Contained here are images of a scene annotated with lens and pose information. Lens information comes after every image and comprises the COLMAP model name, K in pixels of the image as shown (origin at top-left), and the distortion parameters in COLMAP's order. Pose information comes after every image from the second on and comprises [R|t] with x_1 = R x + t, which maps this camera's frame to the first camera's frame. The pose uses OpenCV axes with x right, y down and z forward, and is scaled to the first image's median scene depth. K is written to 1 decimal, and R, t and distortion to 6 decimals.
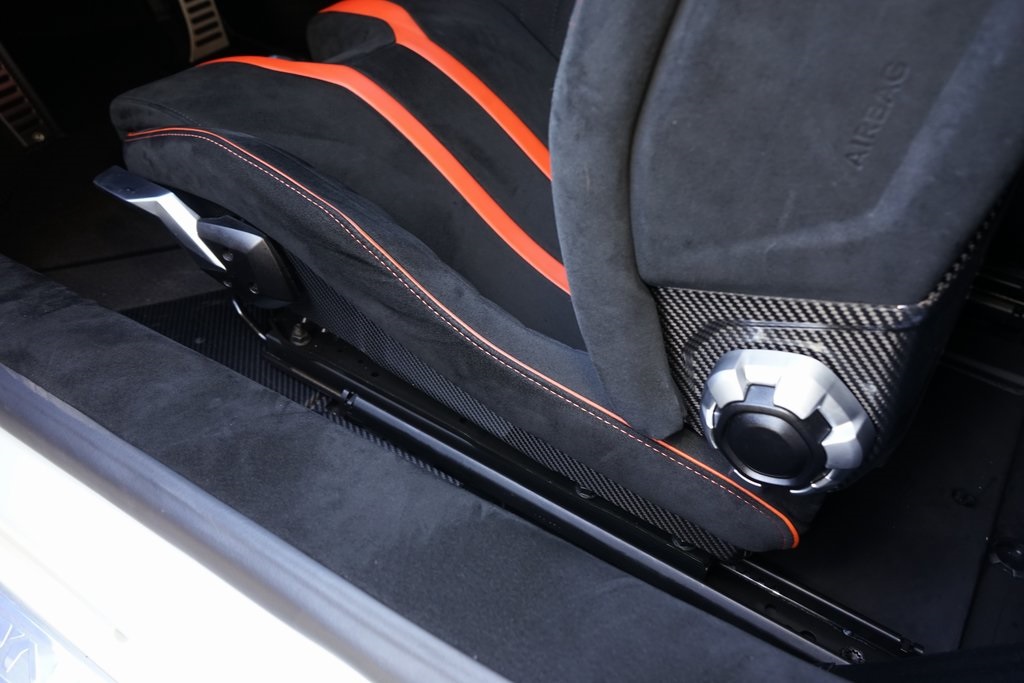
lens RADIAL K [[805.0, 0, 508.4], [0, 805.0, 327.6], [0, 0, 1]] dist [0.001323, -0.003623]
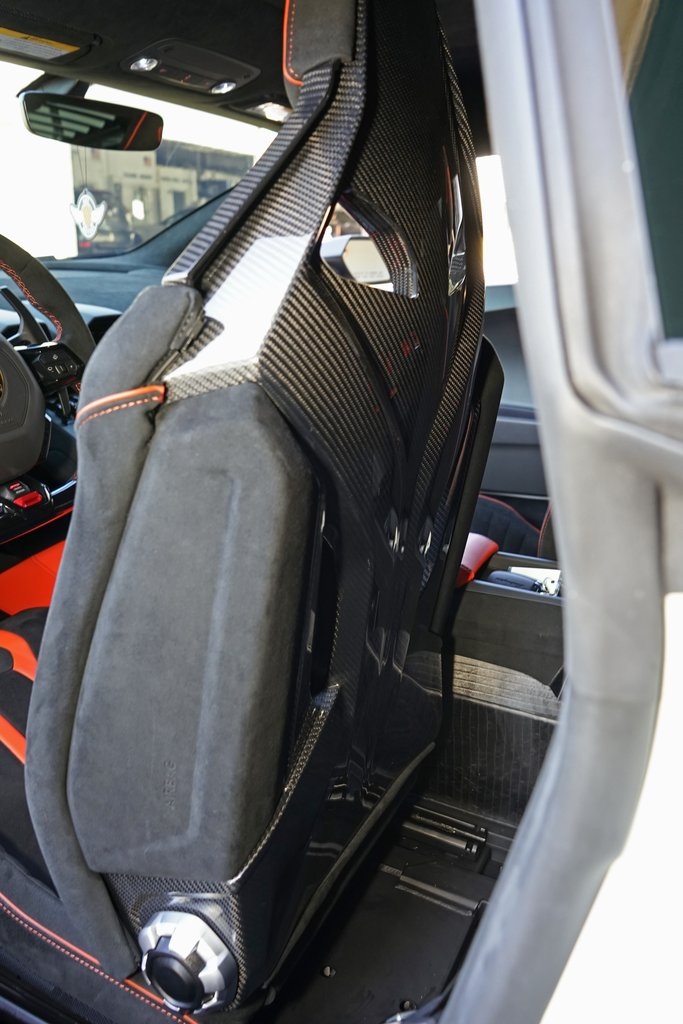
lens RADIAL K [[805.0, 0, 341.5], [0, 805.0, 512.0], [0, 0, 1]] dist [0.001323, -0.003623]
pose [[0.992284, -0.022503, 0.121929, 0.472178], [0.067158, 0.924191, -0.375981, -0.080630], [-0.104225, 0.381268, 0.918571, -0.796262]]
